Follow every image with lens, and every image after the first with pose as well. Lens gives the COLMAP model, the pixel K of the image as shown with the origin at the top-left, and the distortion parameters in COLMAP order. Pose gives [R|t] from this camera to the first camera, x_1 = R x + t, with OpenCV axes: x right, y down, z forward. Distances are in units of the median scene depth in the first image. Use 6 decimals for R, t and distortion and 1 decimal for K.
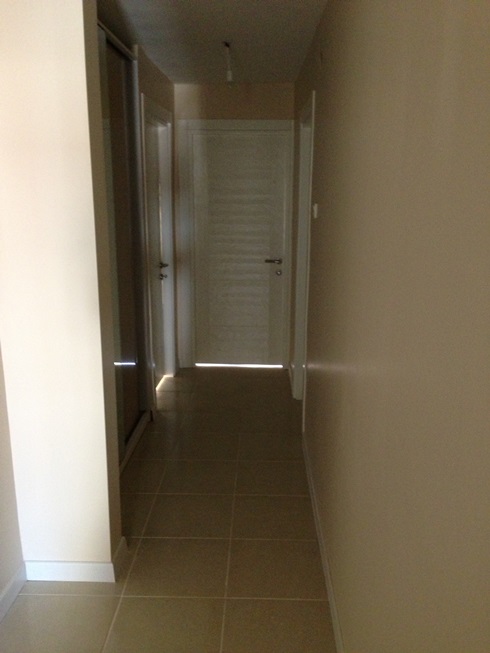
lens RADIAL K [[610.3, 0, 245.2], [0, 610.3, 336.6], [0, 0, 1]] dist [0.002123, -0.010823]
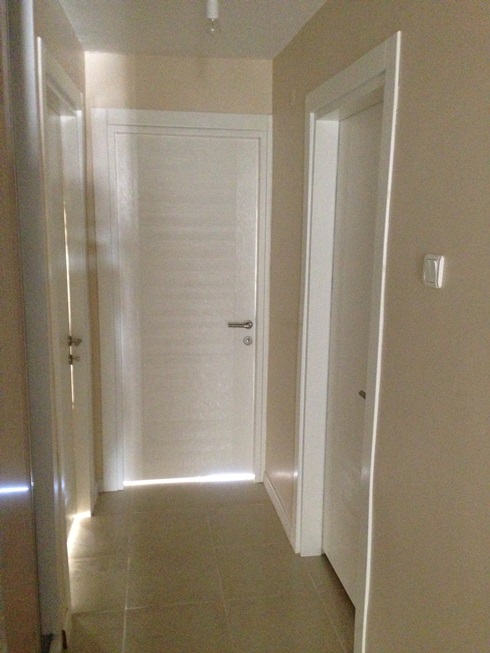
lens RADIAL K [[610.3, 0, 245.2], [0, 610.3, 336.6], [0, 0, 1]] dist [0.002123, -0.010823]
pose [[0.983103, -0.019582, 0.182003, -0.074878], [0.026757, 0.998955, -0.037051, -0.091163], [-0.181087, 0.041294, 0.982600, 0.362938]]
